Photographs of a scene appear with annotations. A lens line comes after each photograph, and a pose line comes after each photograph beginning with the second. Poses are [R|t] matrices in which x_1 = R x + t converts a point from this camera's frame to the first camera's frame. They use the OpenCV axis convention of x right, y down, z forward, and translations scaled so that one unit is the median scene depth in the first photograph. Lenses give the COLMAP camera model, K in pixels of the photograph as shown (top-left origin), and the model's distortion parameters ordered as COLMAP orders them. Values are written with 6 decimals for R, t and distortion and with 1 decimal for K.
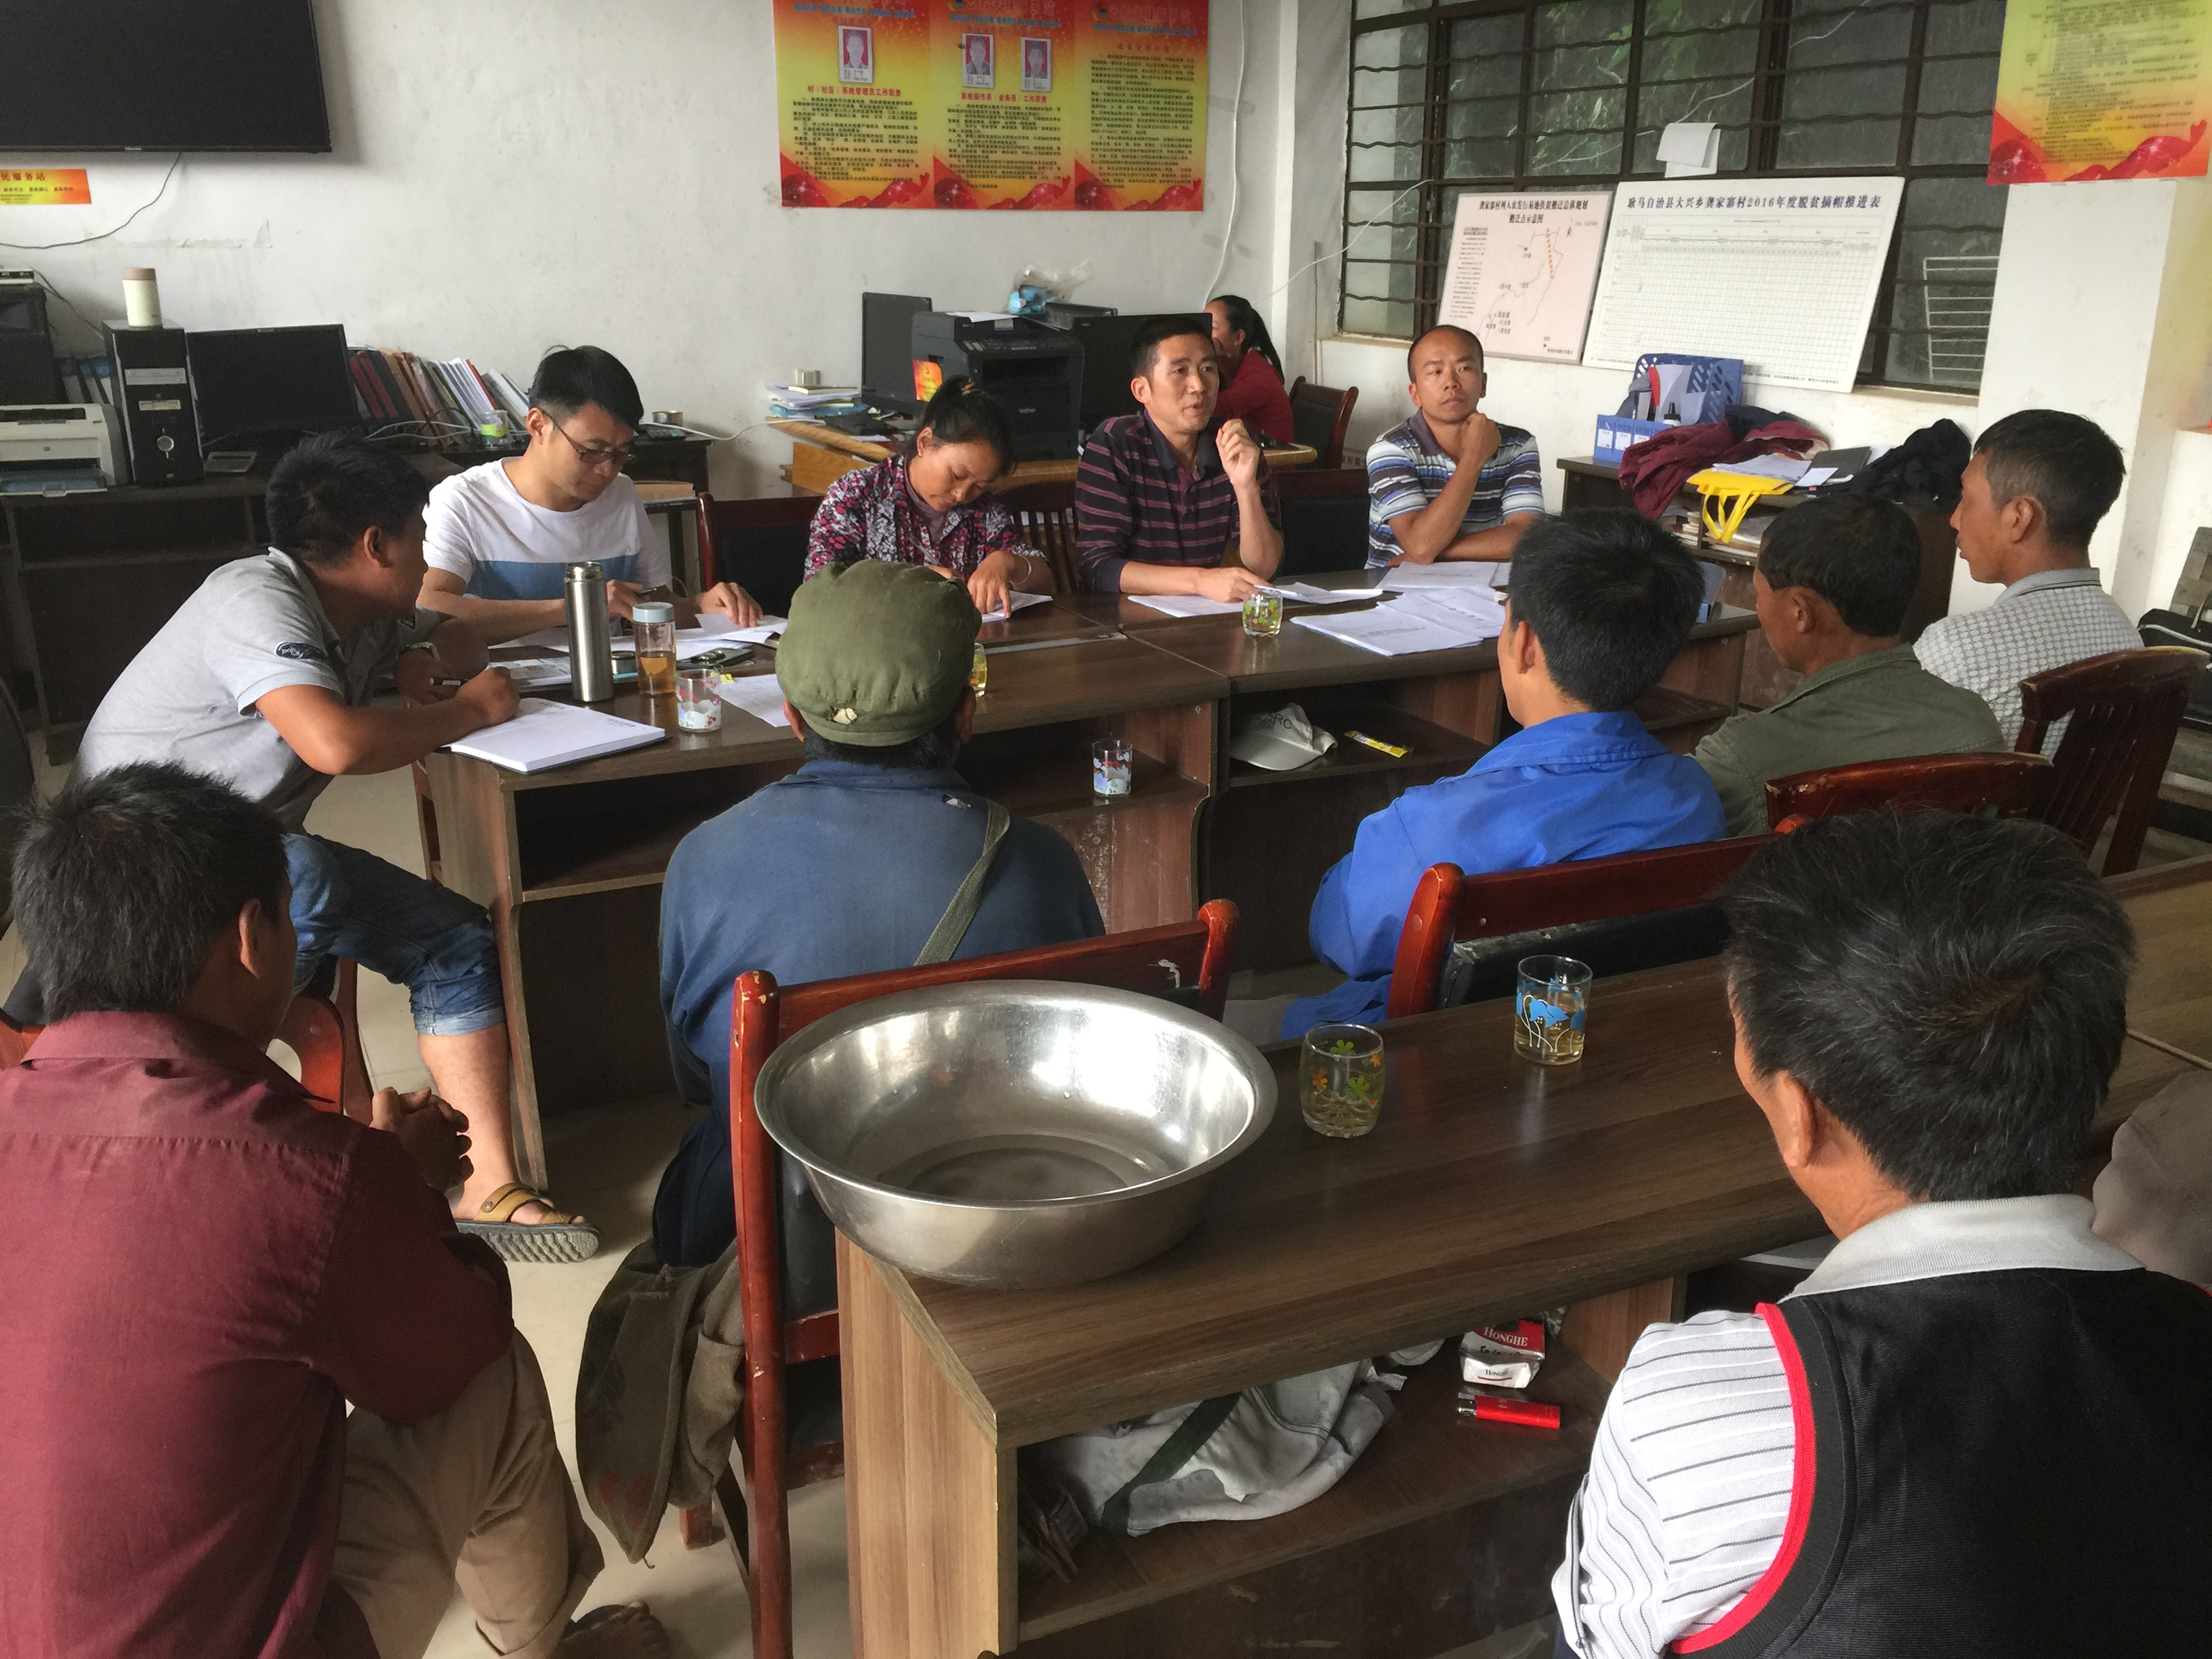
lens RADIAL K [[1872.3, 0, 1103.9], [0, 1872.3, 819.1], [0, 0, 1]] dist [0.073300, -0.089952]
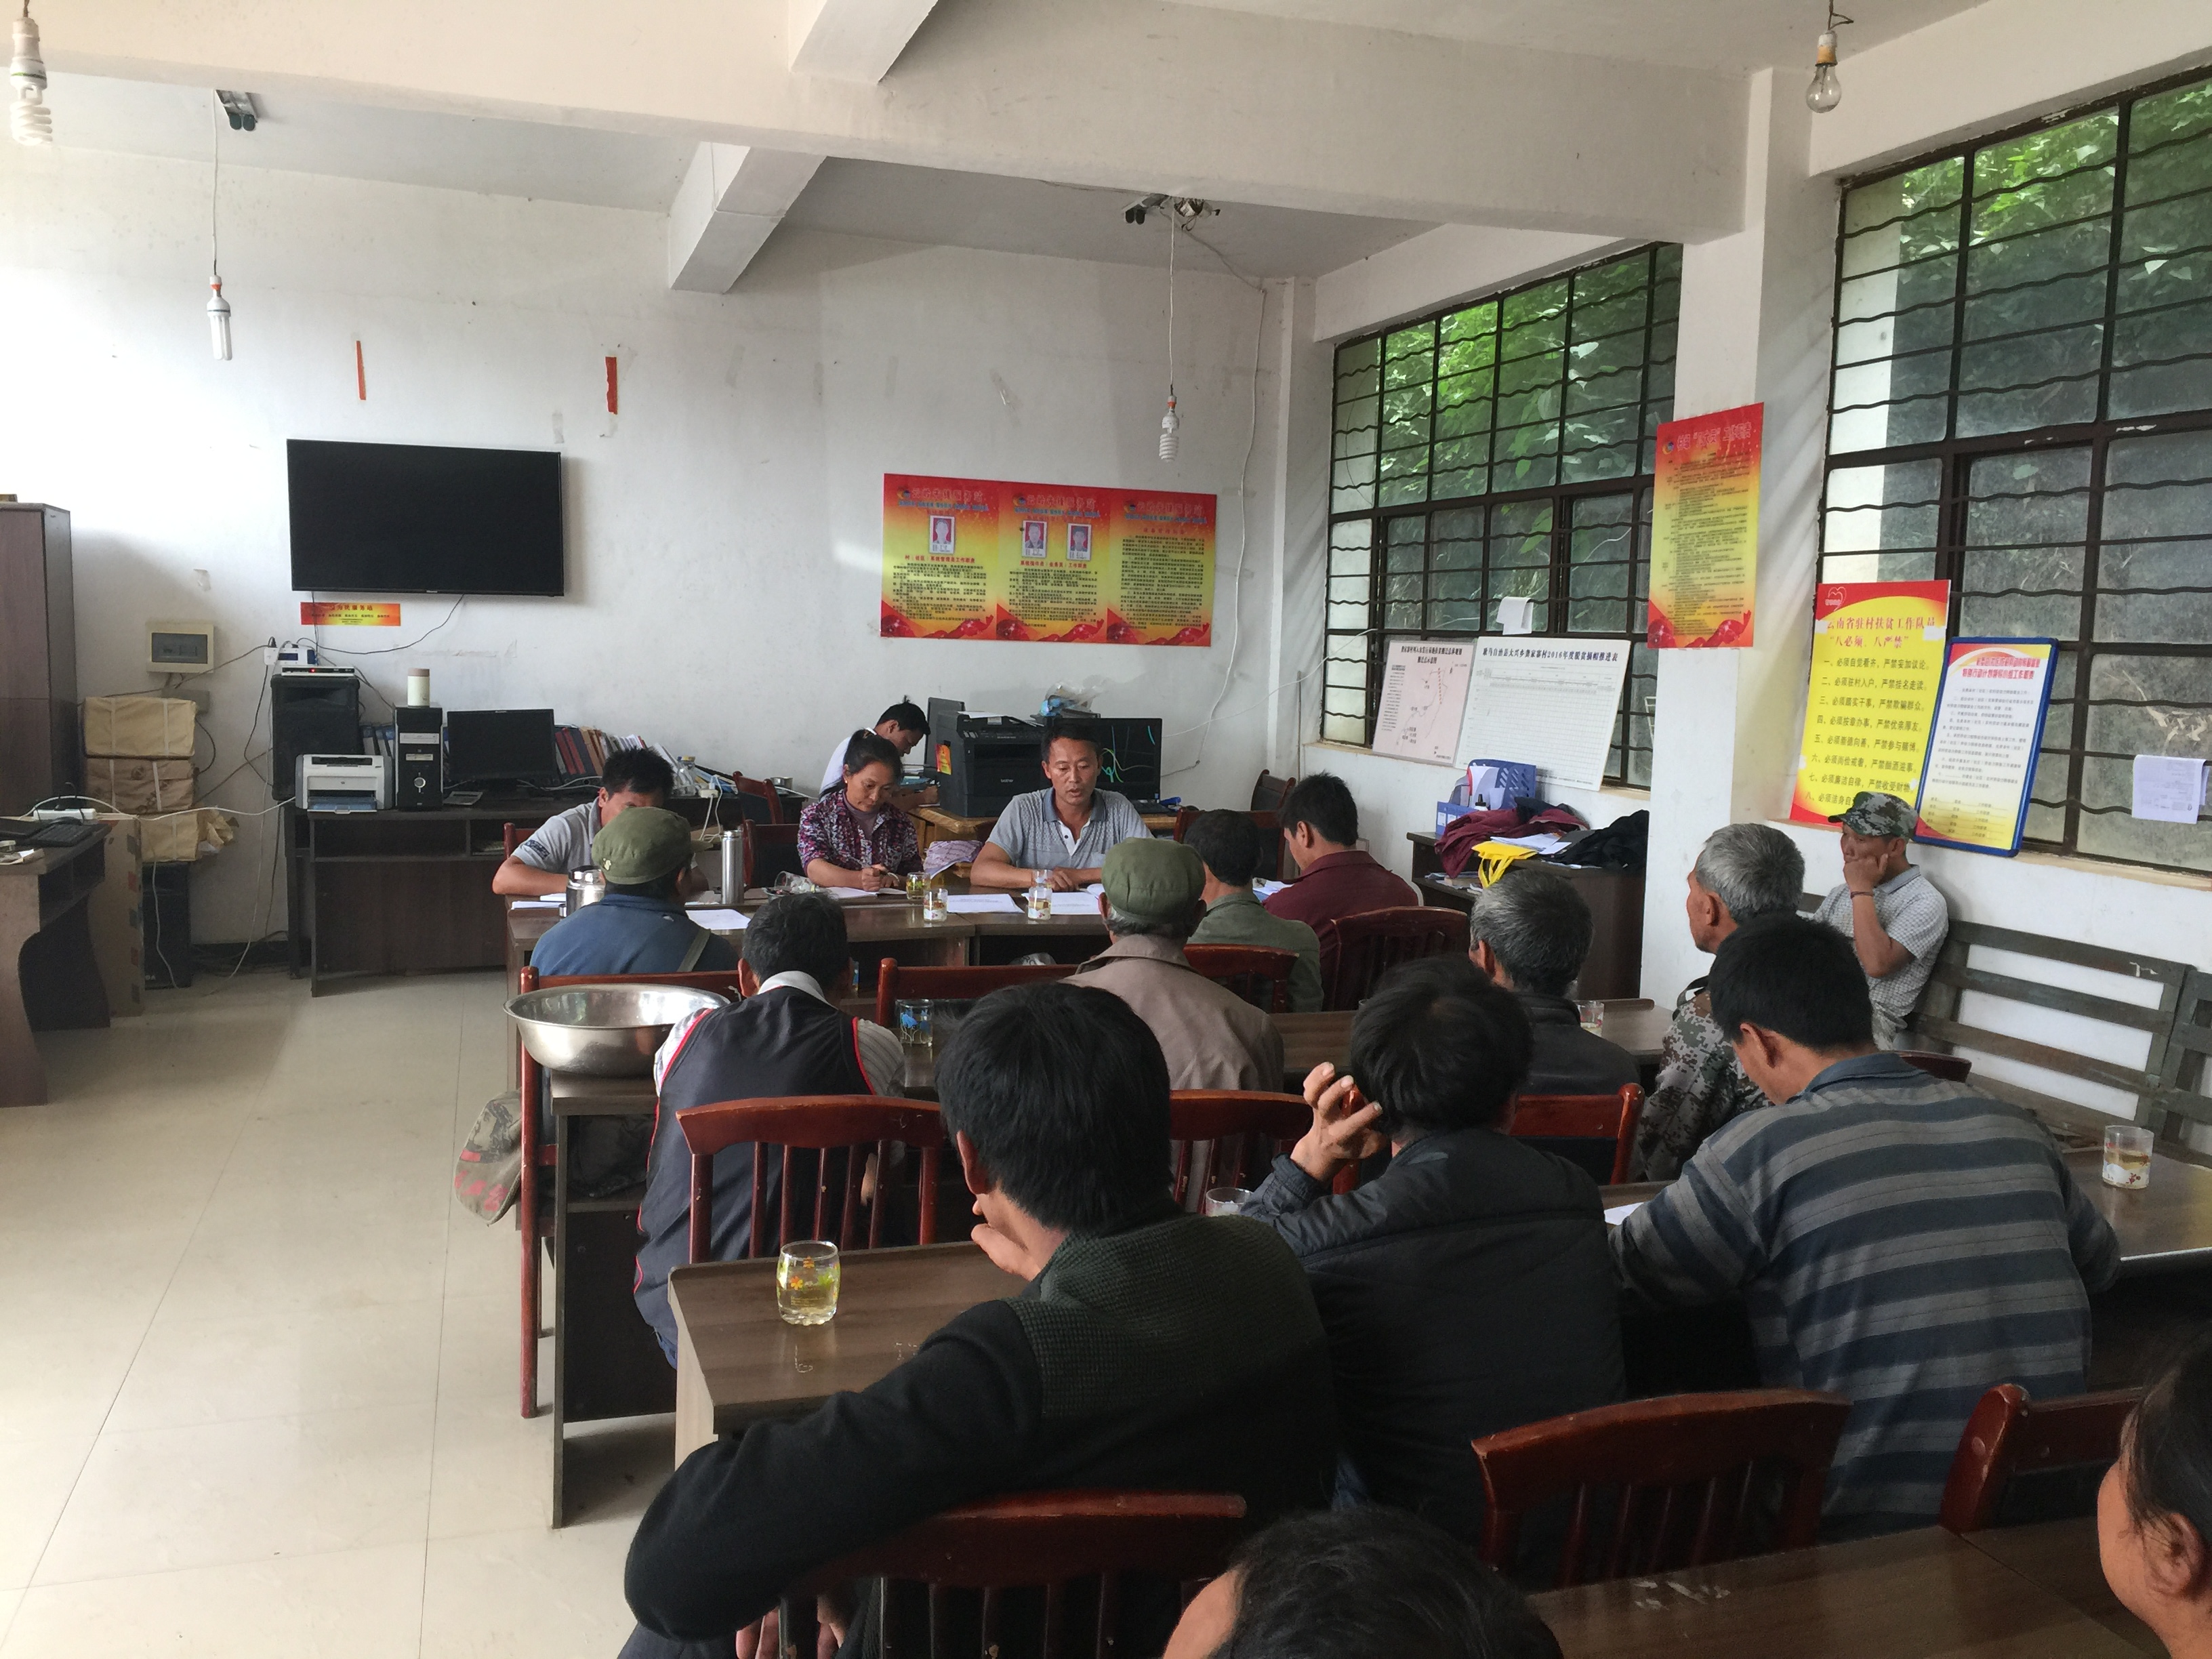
lens RADIAL K [[1872.3, 0, 1117.4], [0, 1872.3, 797.9], [0, 0, 1]] dist [0.073300, -0.089952]
pose [[0.990100, 0.037057, -0.135385, 0.188799], [-0.066349, 0.973522, -0.218751, 0.077096], [0.123694, 0.225568, 0.966343, -0.271831]]
